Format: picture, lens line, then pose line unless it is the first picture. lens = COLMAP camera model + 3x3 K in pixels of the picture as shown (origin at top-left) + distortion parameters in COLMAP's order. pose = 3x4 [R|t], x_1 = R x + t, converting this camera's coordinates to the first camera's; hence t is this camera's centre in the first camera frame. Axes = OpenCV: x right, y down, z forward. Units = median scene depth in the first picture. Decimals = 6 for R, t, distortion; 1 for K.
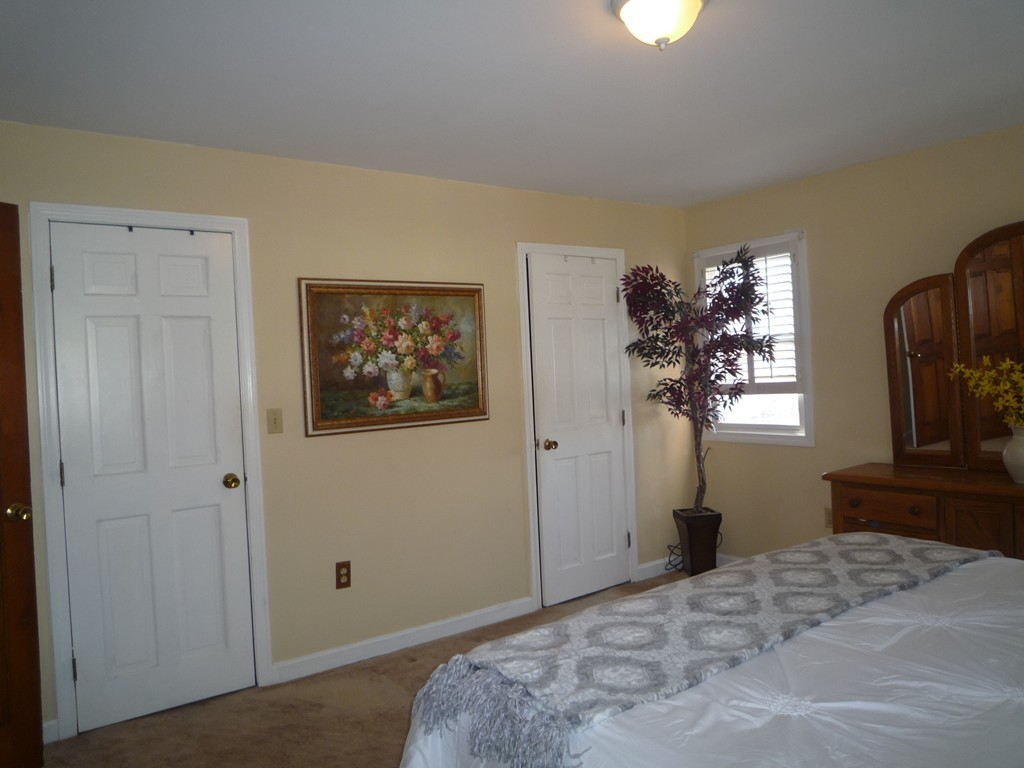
lens RADIAL K [[769.3, 0, 516.1], [0, 769.3, 383.2], [0, 0, 1]] dist [0.003706, -0.038575]
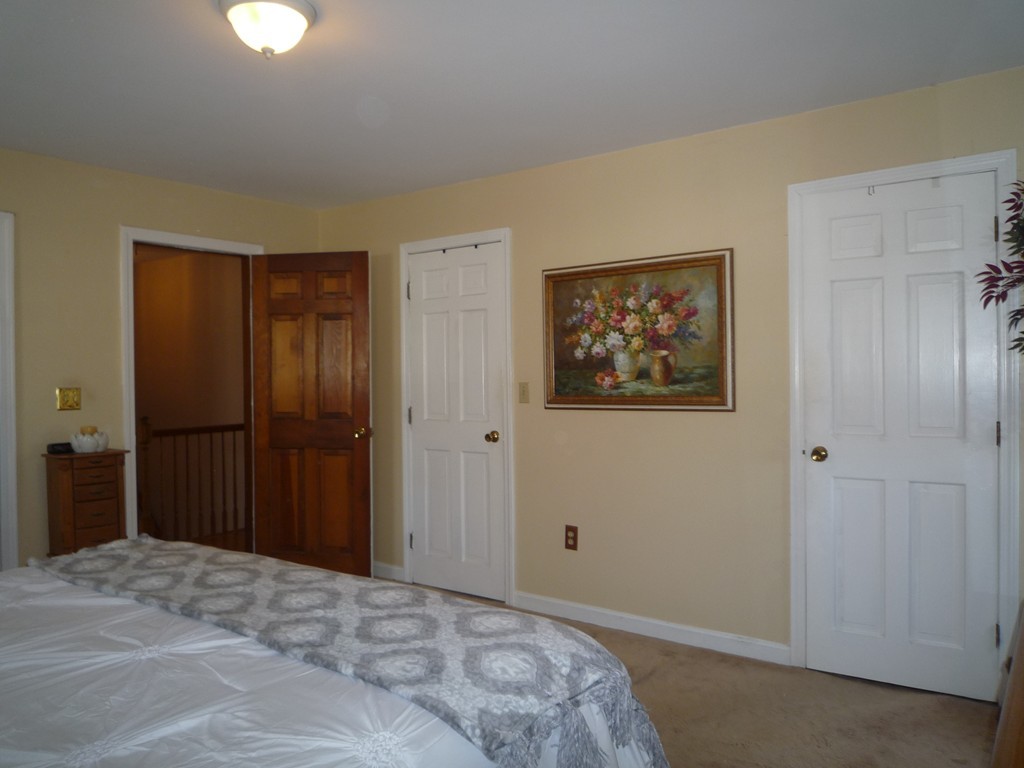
lens RADIAL K [[769.3, 0, 516.4], [0, 769.3, 381.8], [0, 0, 1]] dist [0.003706, -0.038575]
pose [[0.282019, 0.052498, -0.957972, 0.756650], [-0.013713, 0.998620, 0.050689, -0.025904], [0.959311, -0.001158, 0.282350, 0.589244]]
